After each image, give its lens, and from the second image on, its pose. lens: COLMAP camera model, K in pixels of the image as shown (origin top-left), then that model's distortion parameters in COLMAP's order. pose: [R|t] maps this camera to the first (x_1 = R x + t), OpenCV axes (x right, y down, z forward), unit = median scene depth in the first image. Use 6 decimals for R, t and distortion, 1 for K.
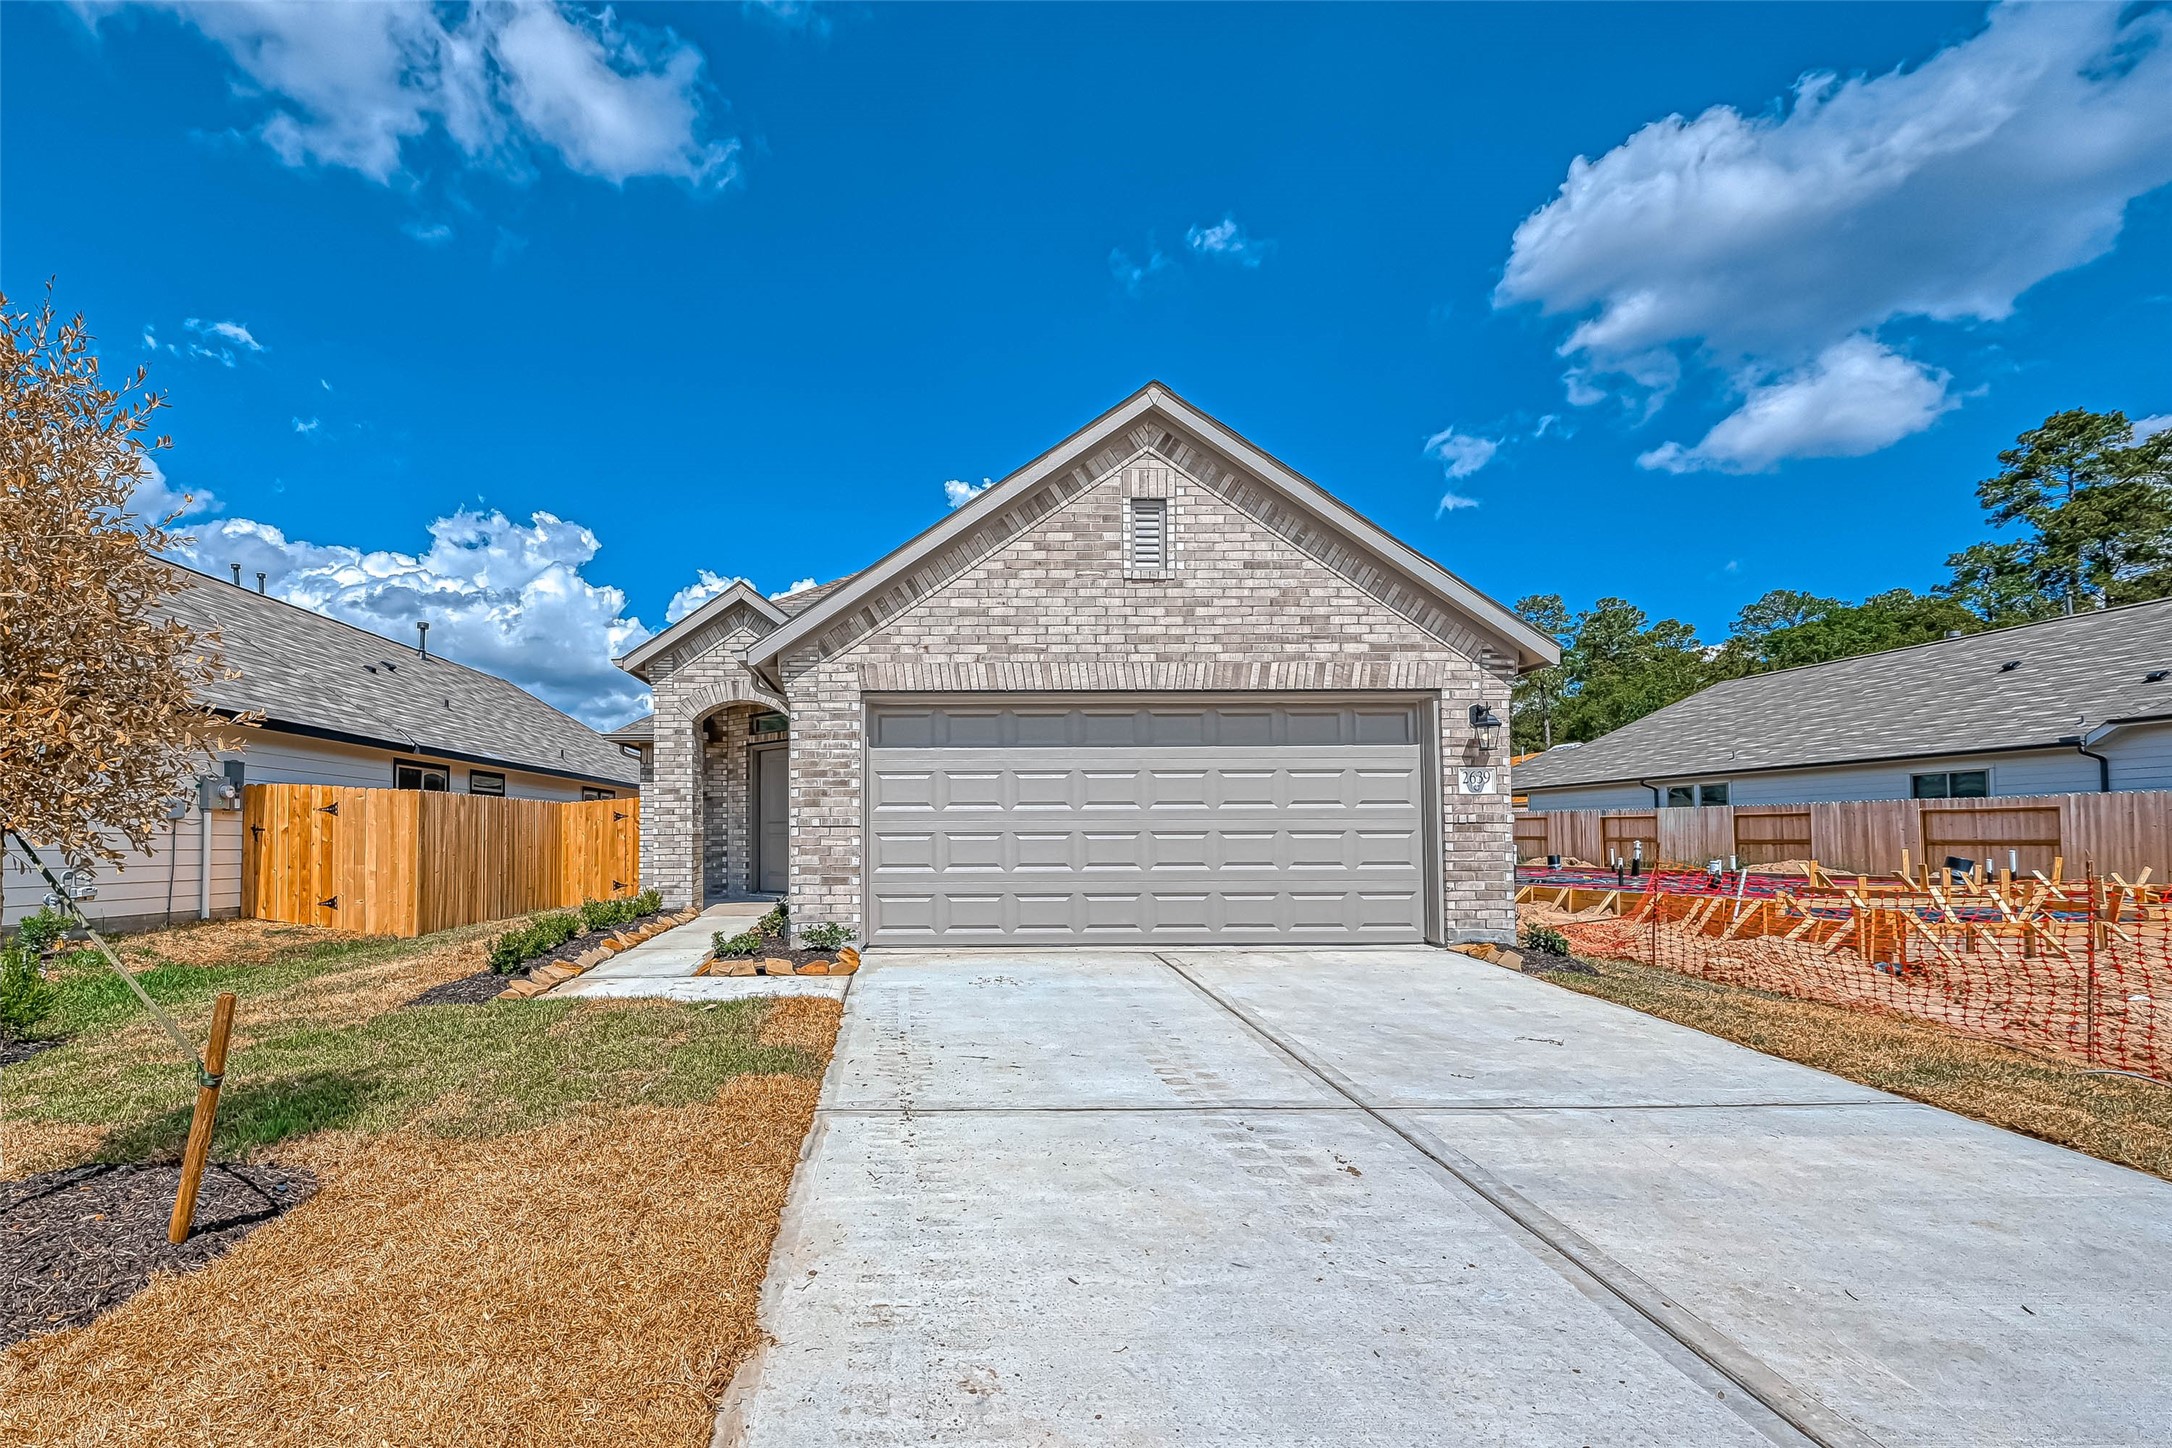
lens RADIAL K [[906.2, 0, 927.0], [0, 906.2, 813.3], [0, 0, 1]] dist [0.000825, -0.000674]
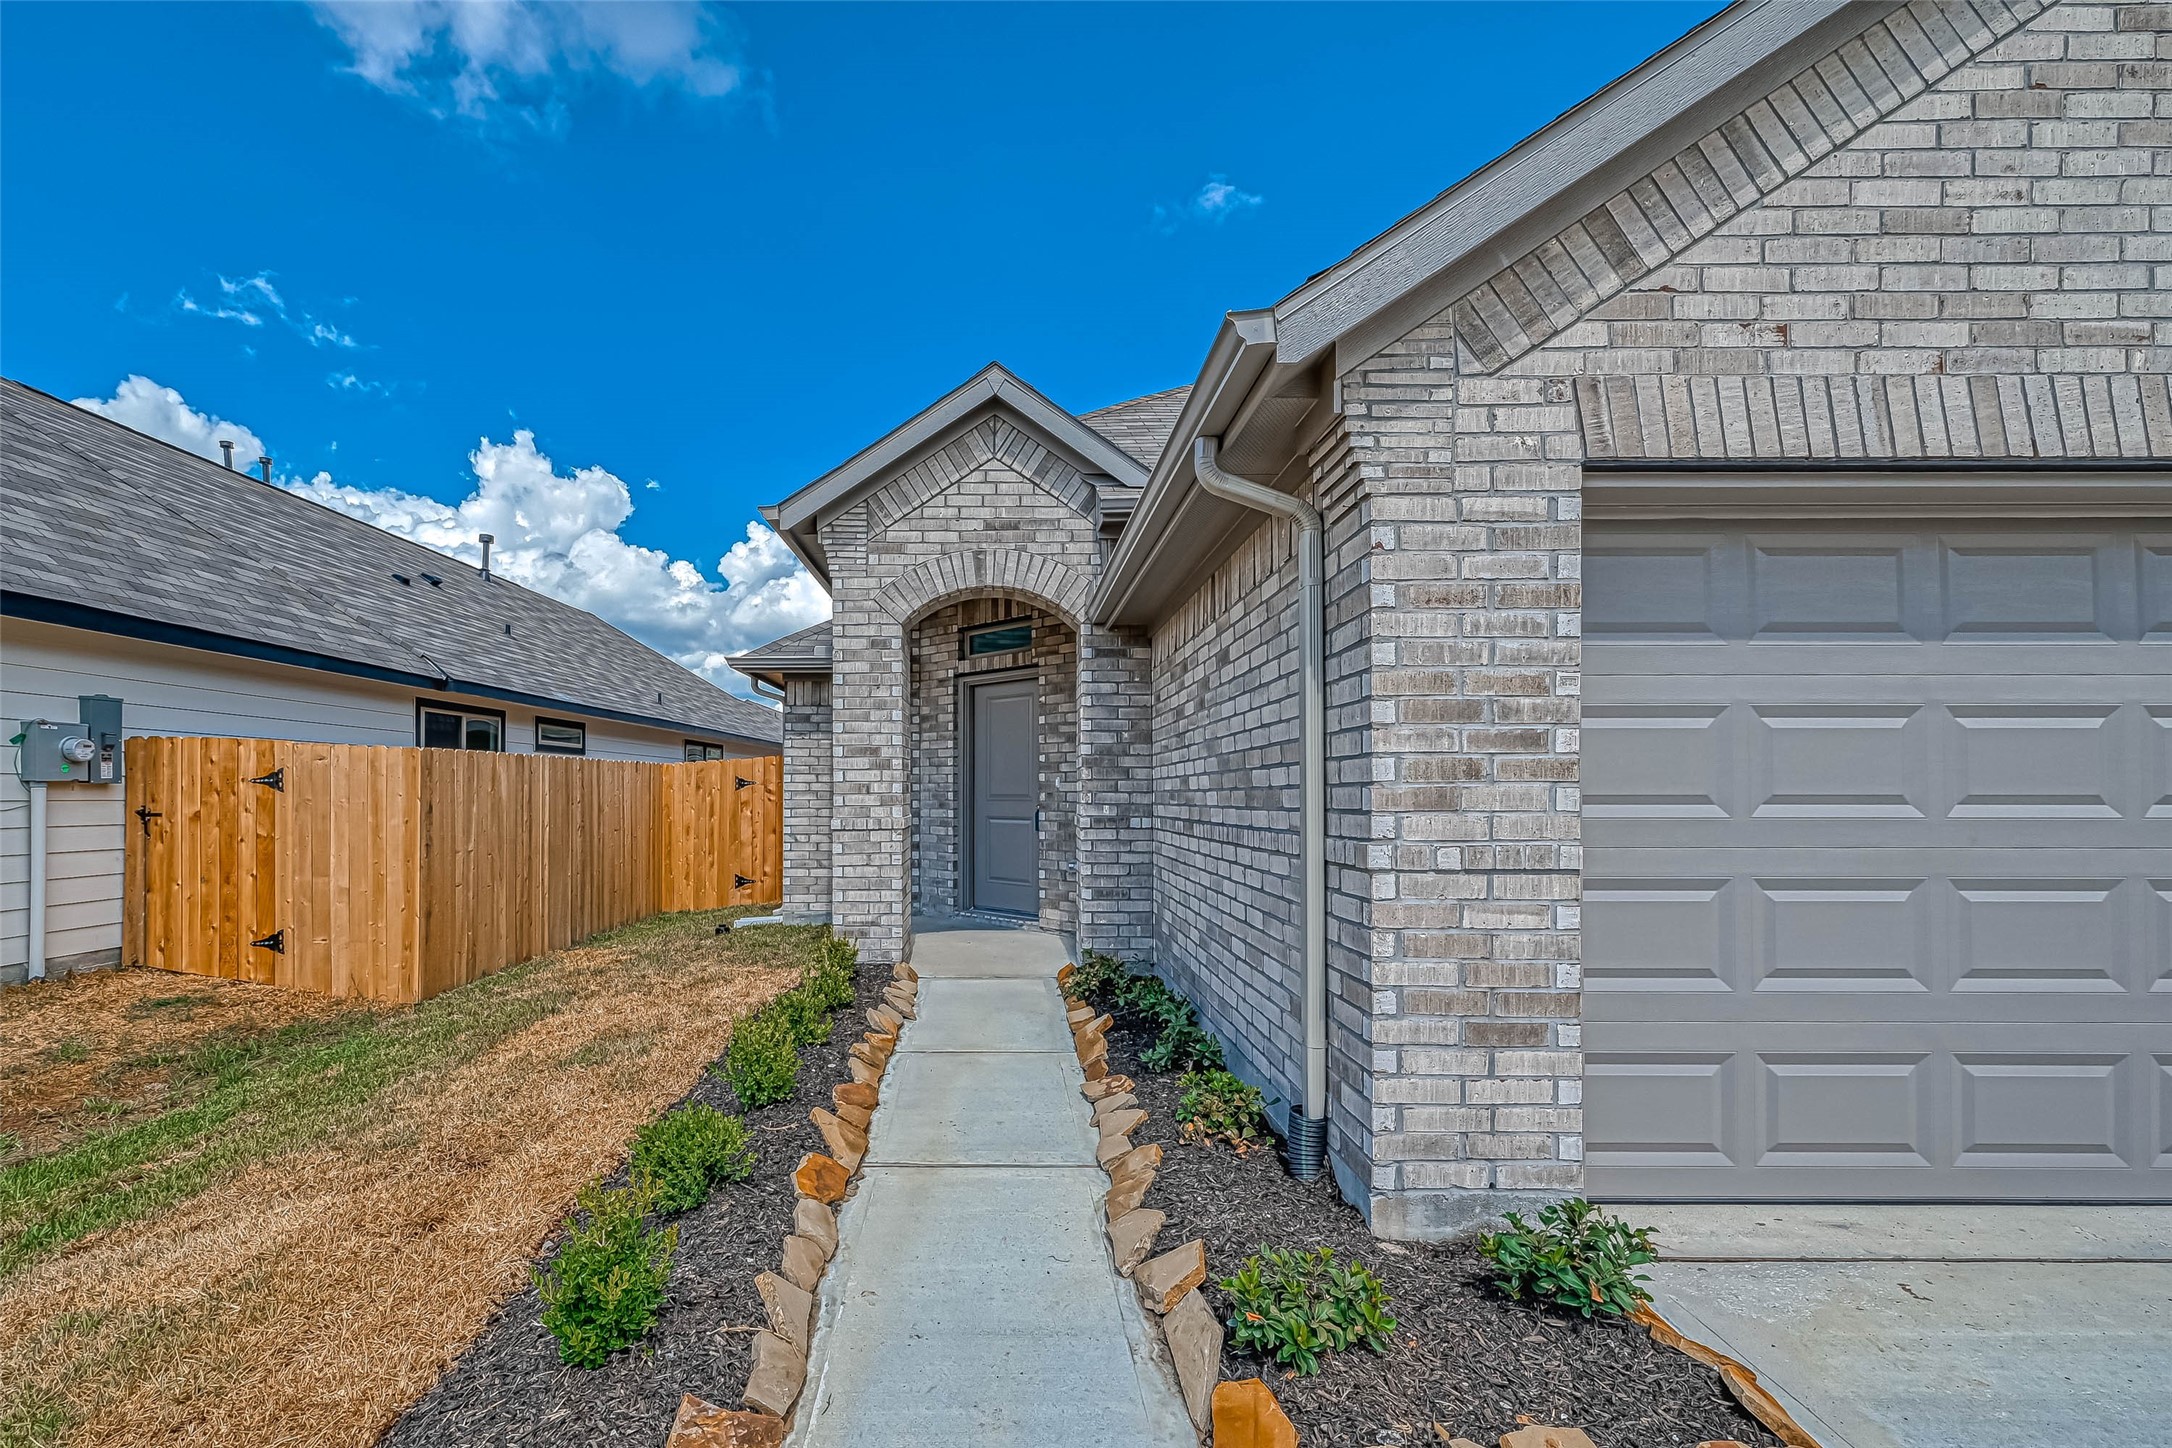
lens RADIAL K [[903.3, 0, 1004.3], [0, 903.3, 790.1], [0, 0, 1]] dist [-0.002408, 0.000124]
pose [[0.999892, 0.003662, -0.014255, -0.278305], [-0.003280, 0.999638, 0.026720, -0.023291], [0.014348, -0.026671, 0.999541, 0.662137]]
